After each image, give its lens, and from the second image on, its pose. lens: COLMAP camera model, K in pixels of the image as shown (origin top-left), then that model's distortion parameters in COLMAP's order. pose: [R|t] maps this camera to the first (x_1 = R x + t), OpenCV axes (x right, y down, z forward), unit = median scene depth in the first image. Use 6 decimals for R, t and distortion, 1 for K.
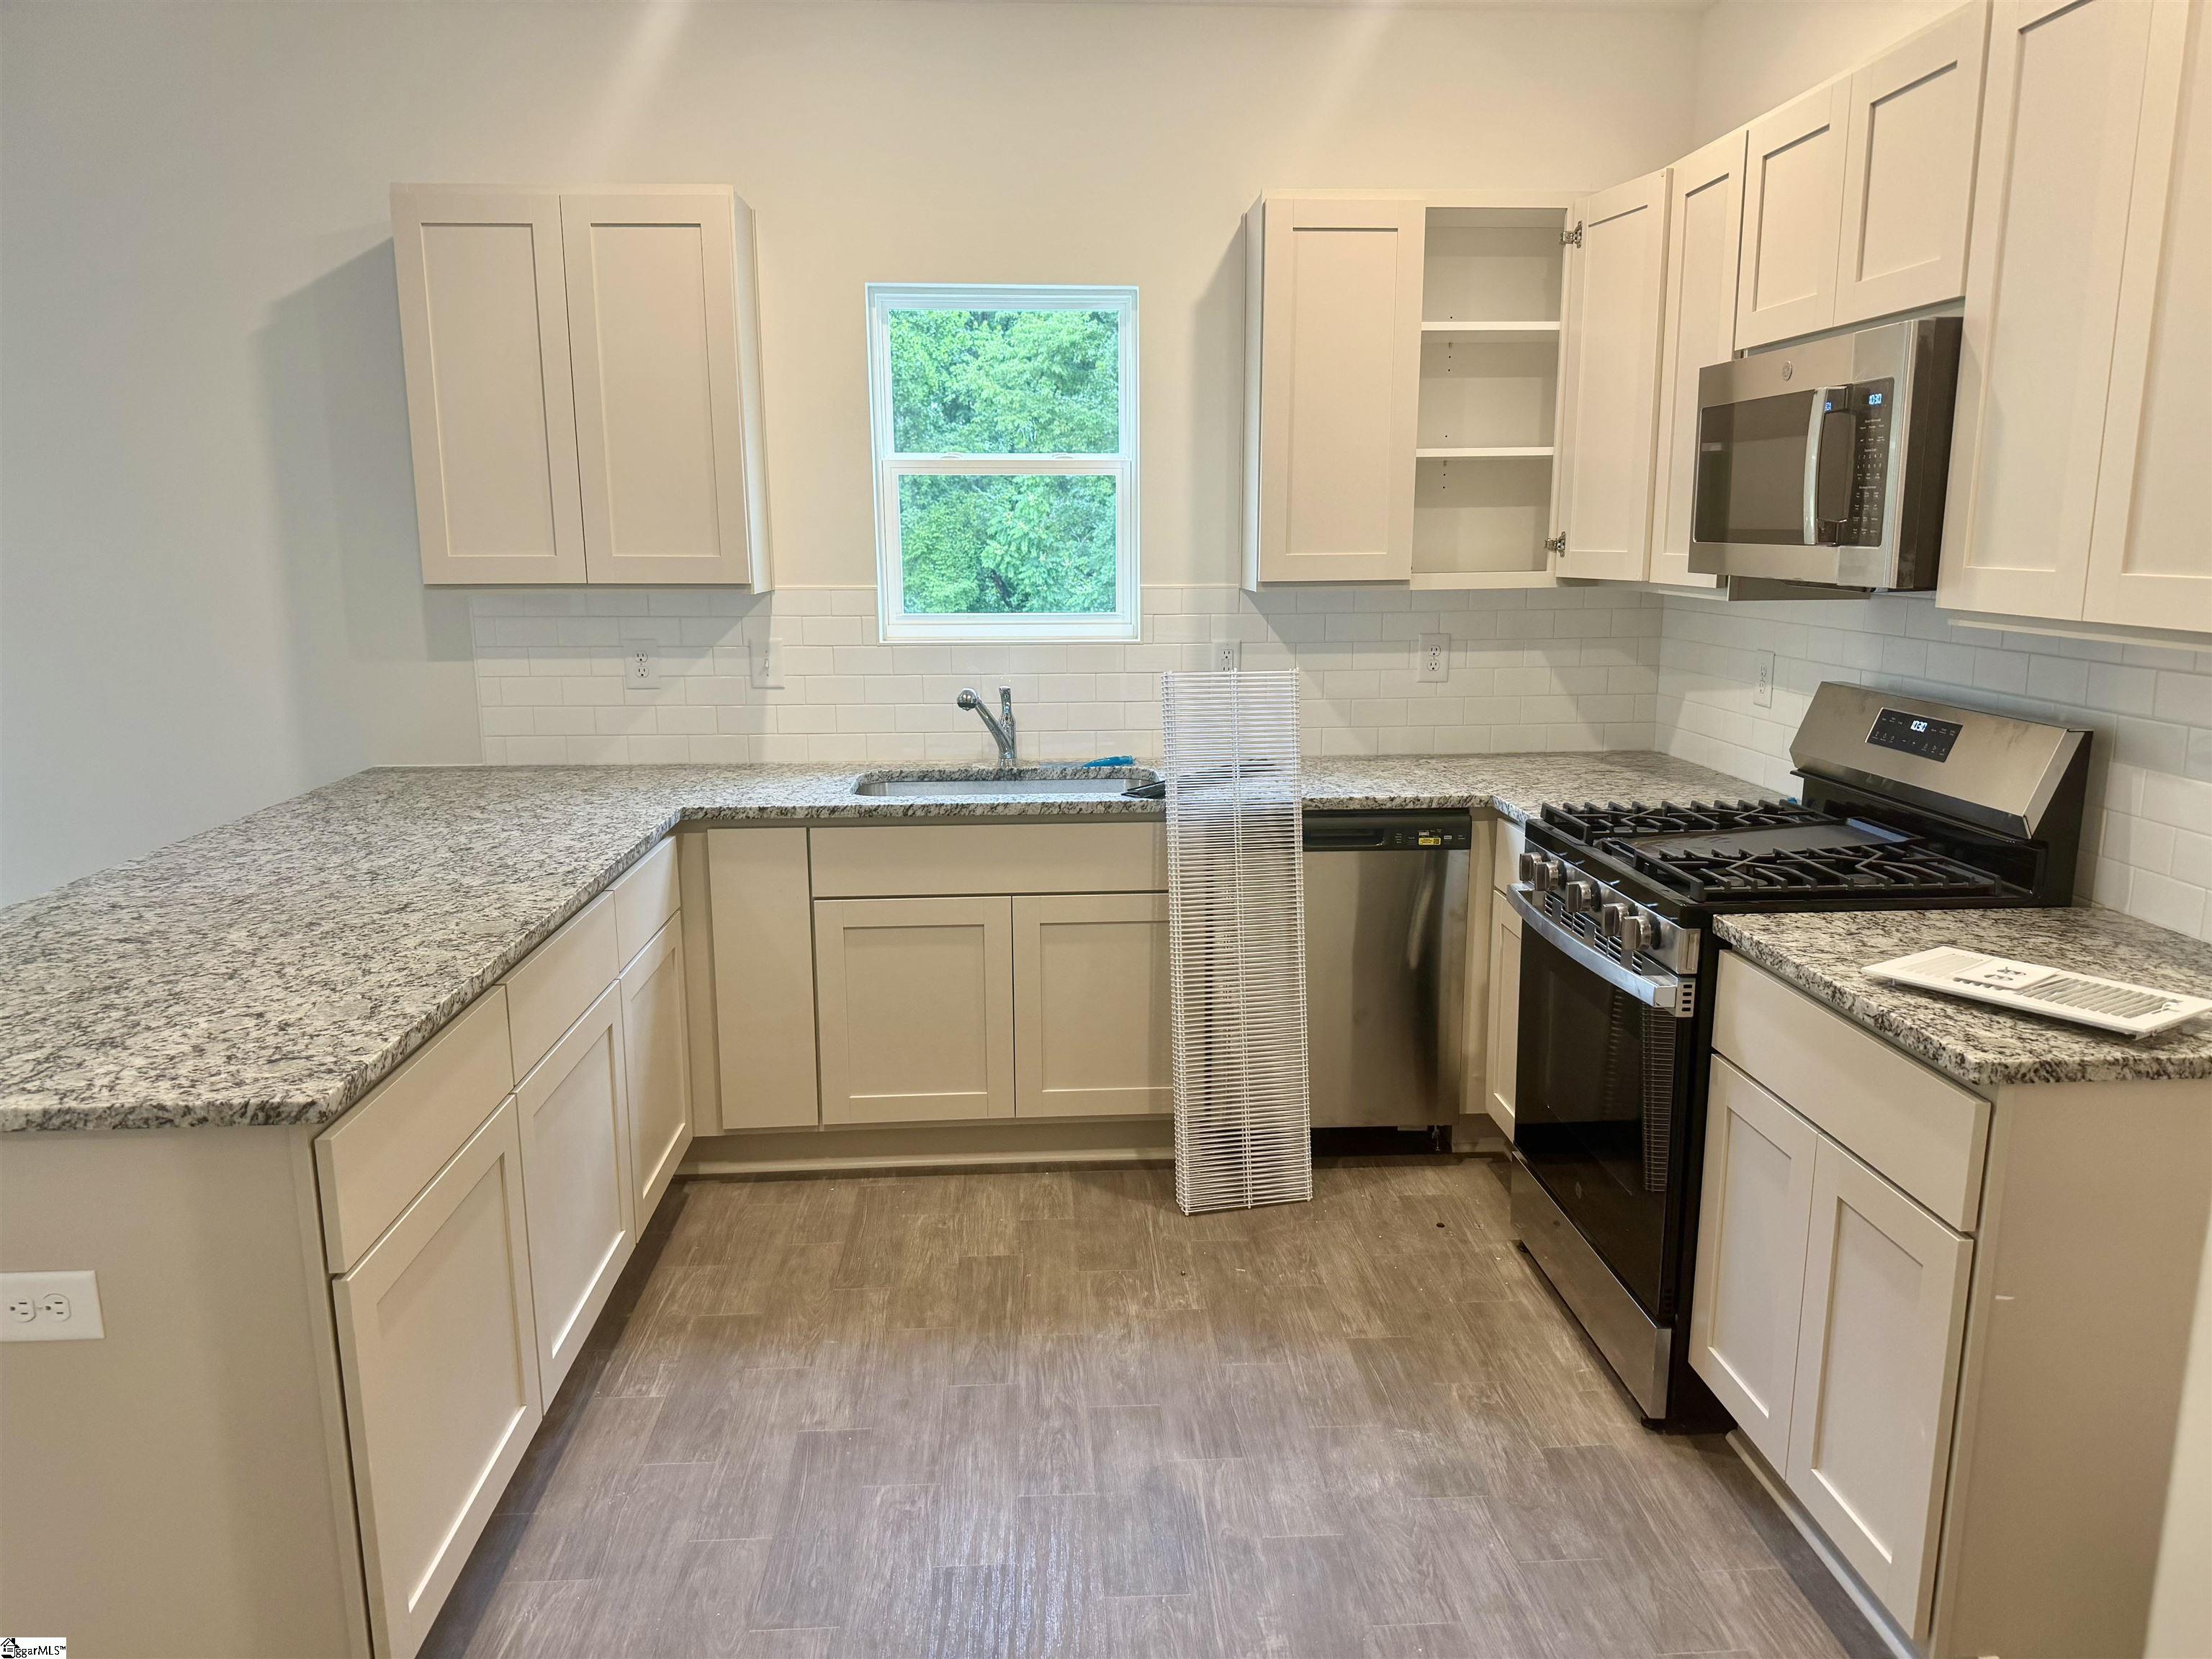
lens RADIAL K [[1556.6, 0, 1104.1], [0, 1556.6, 842.5], [0, 0, 1]] dist [0.036885, -0.056161]
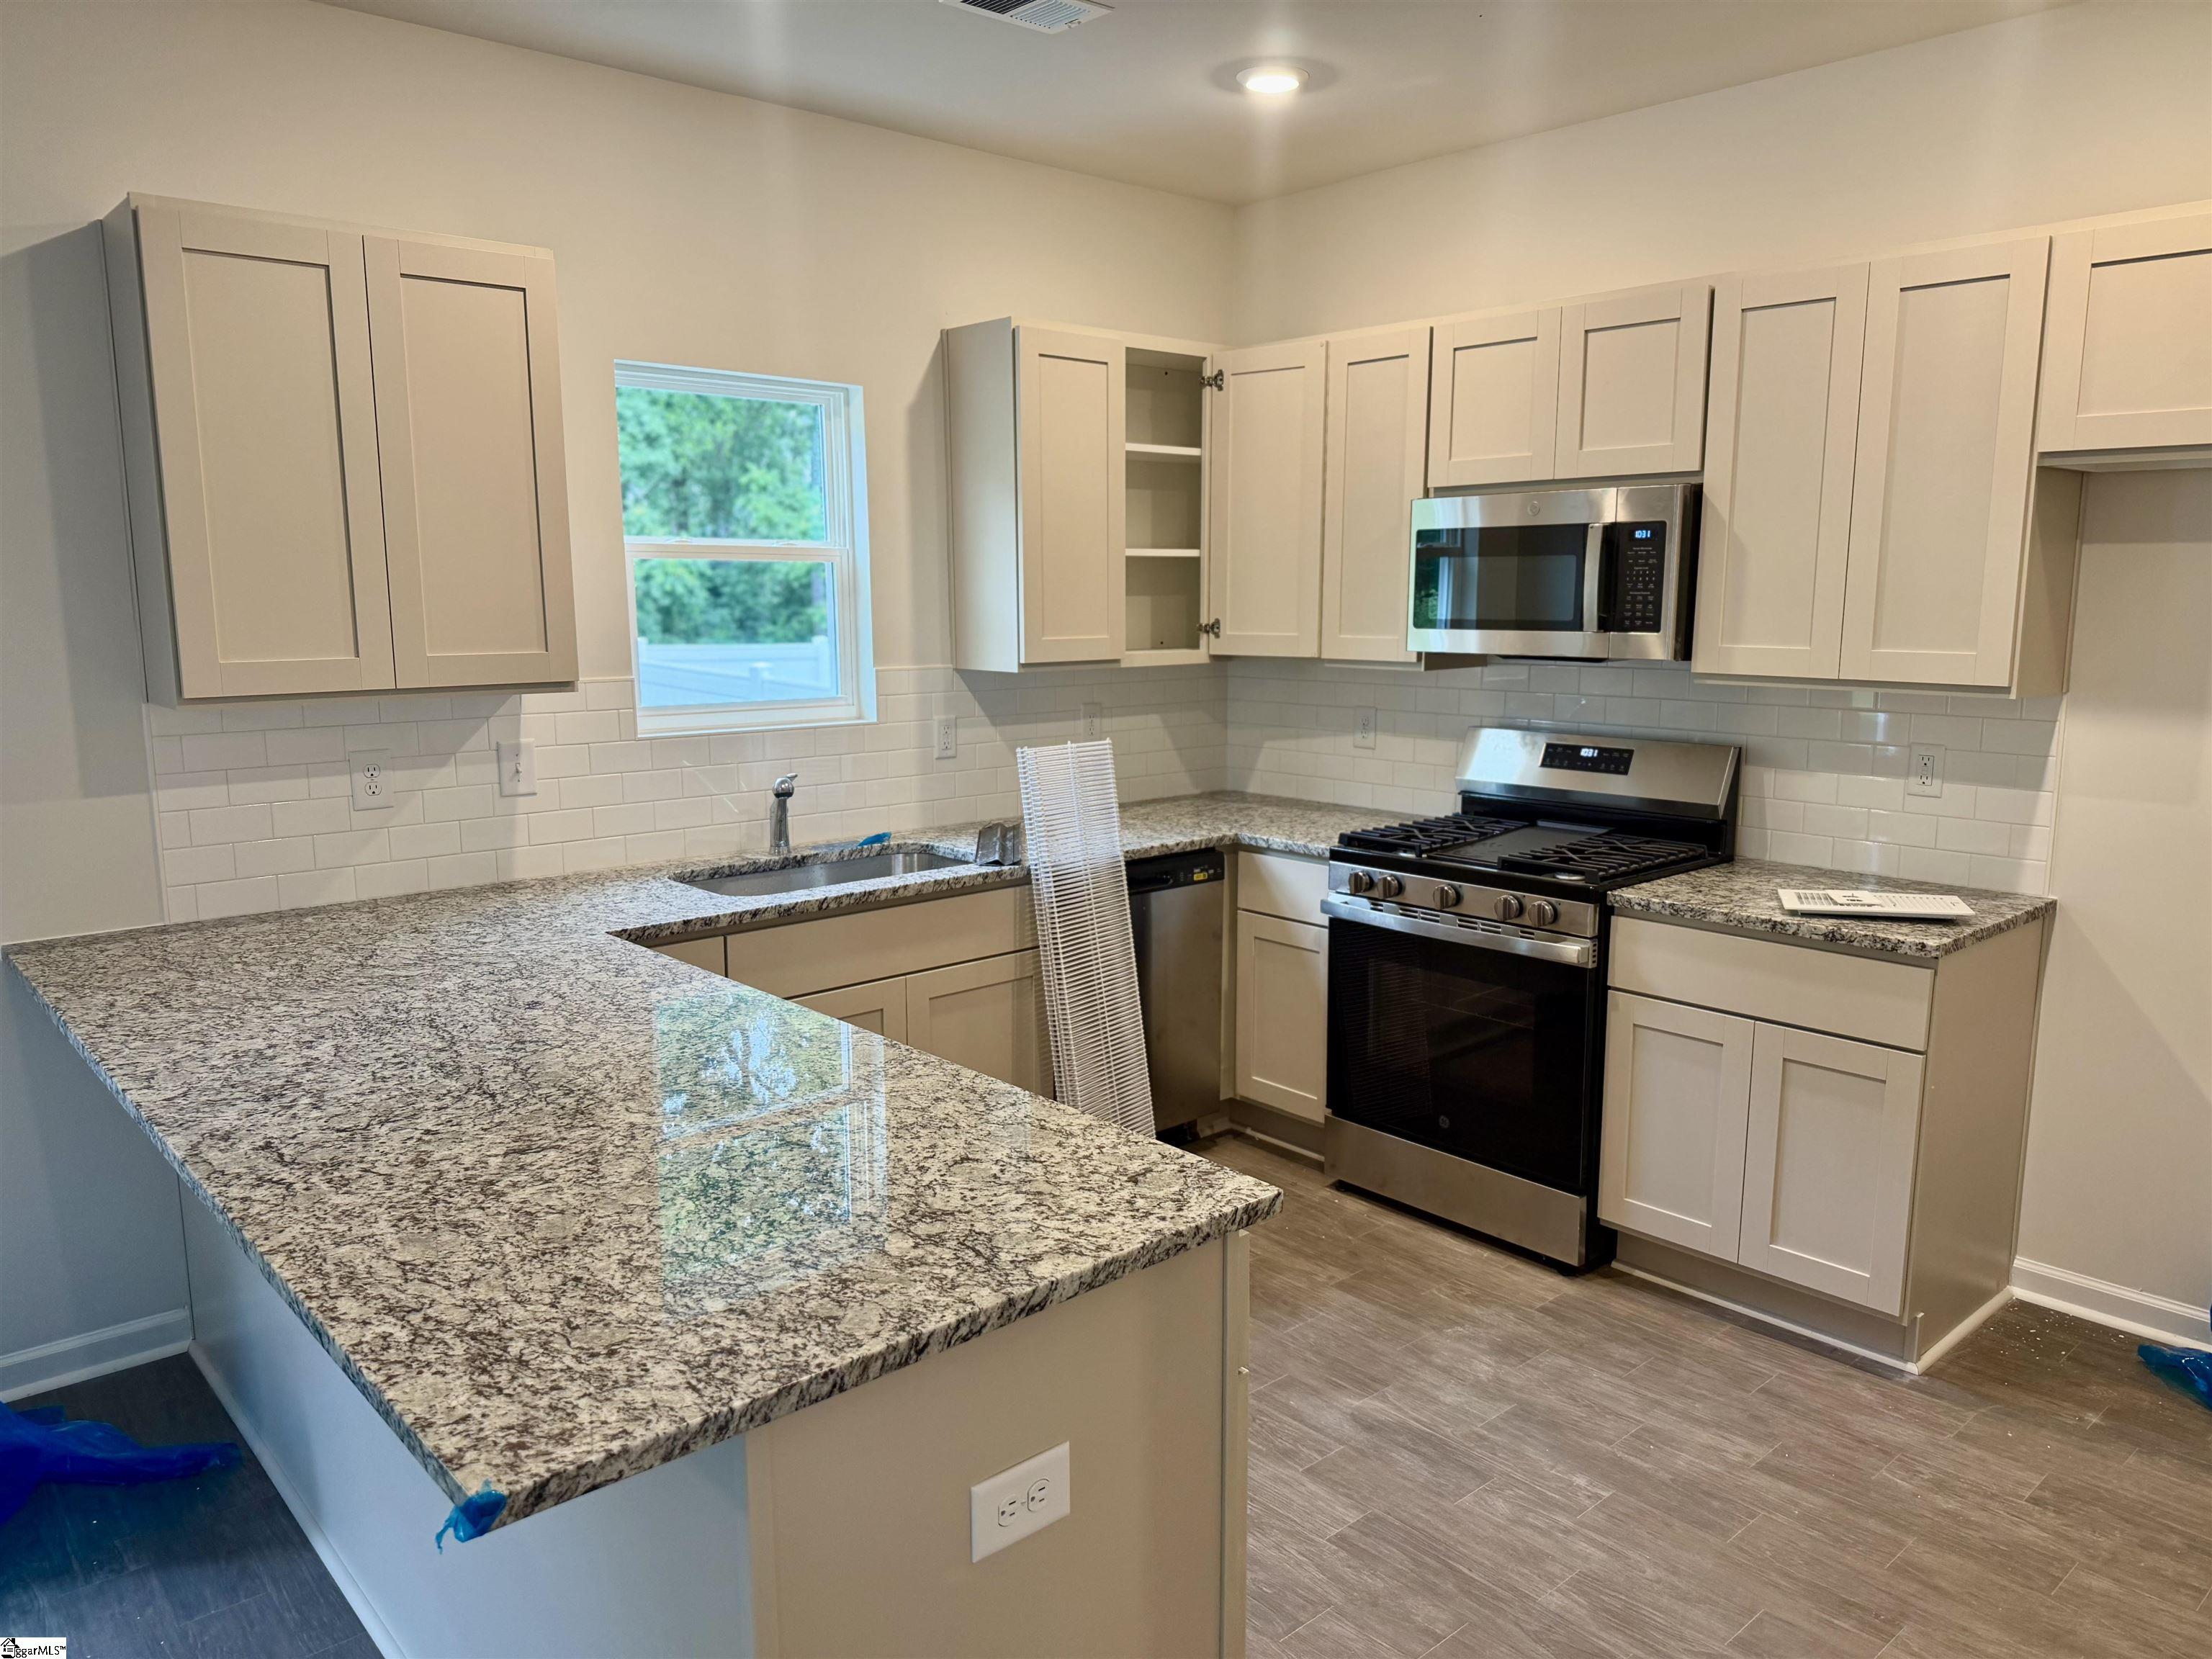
lens RADIAL K [[1556.6, 0, 1074.8], [0, 1556.6, 840.8], [0, 0, 1]] dist [0.036885, -0.056161]
pose [[0.786571, -0.097102, 0.609818, -0.745702], [0.121716, 0.992564, 0.001052, -0.052195], [-0.605386, 0.073397, 0.792541, 0.146323]]
